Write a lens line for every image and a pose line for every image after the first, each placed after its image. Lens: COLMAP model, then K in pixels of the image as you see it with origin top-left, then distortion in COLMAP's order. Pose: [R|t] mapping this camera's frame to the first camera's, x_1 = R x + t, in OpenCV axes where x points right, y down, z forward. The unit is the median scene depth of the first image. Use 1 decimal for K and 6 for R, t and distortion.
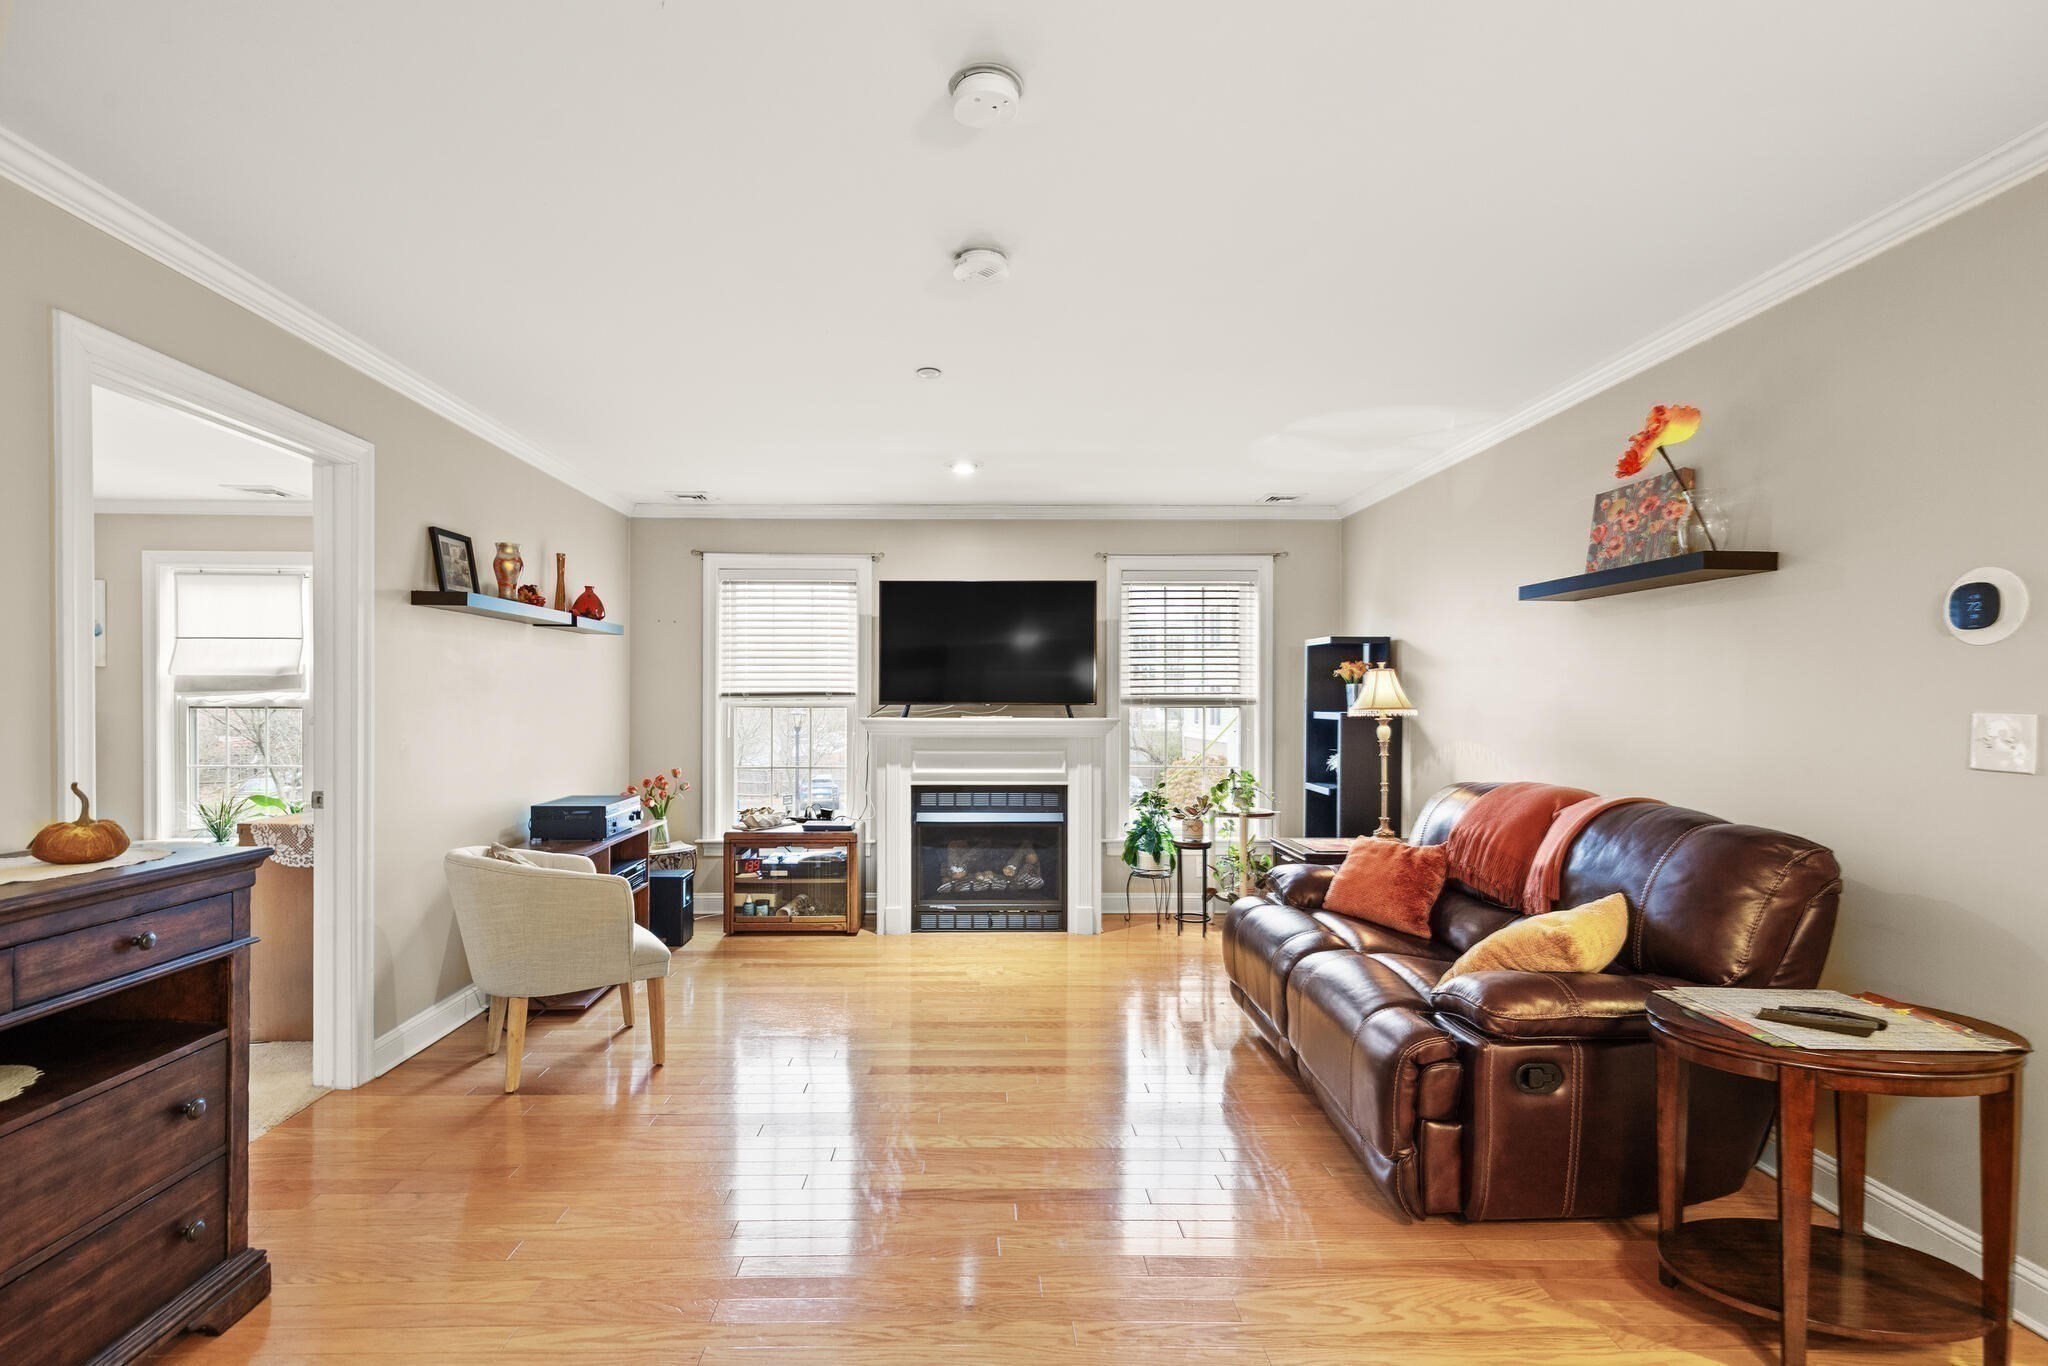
lens RADIAL K [[940.9, 0, 983.3], [0, 940.9, 704.5], [0, 0, 1]] dist [0.009744, -0.002331]
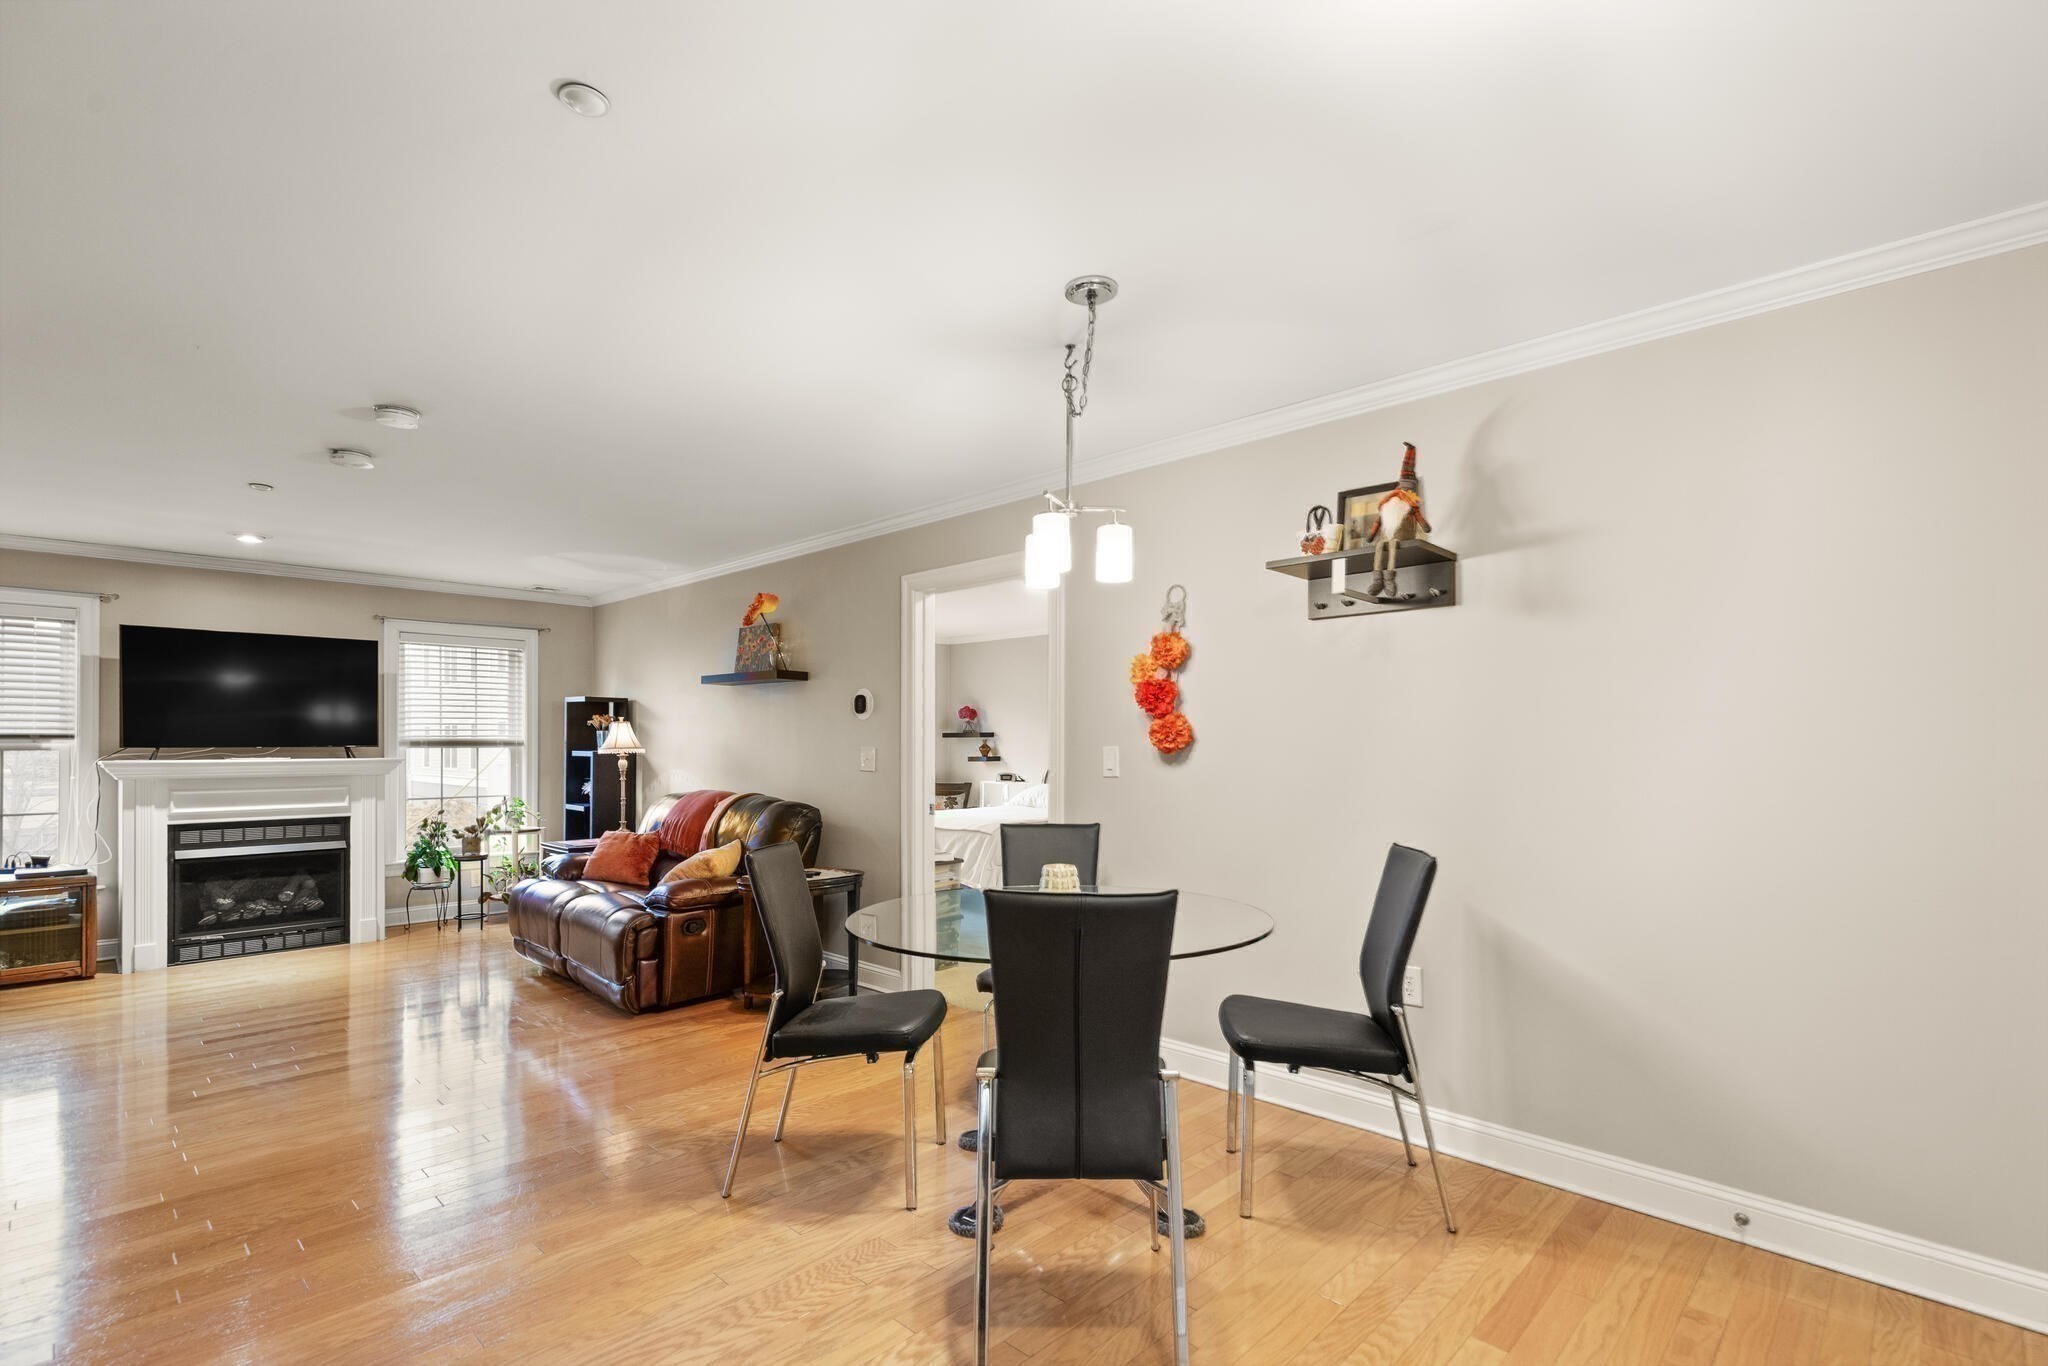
lens RADIAL K [[940.9, 0, 1020.6], [0, 940.9, 738.1], [0, 0, 1]] dist [0.009744, -0.002331]
pose [[0.702722, 0.002332, 0.711460, -0.158938], [0.004131, 0.999964, -0.007358, 0.001751], [-0.711452, 0.008110, 0.702688, -0.406117]]
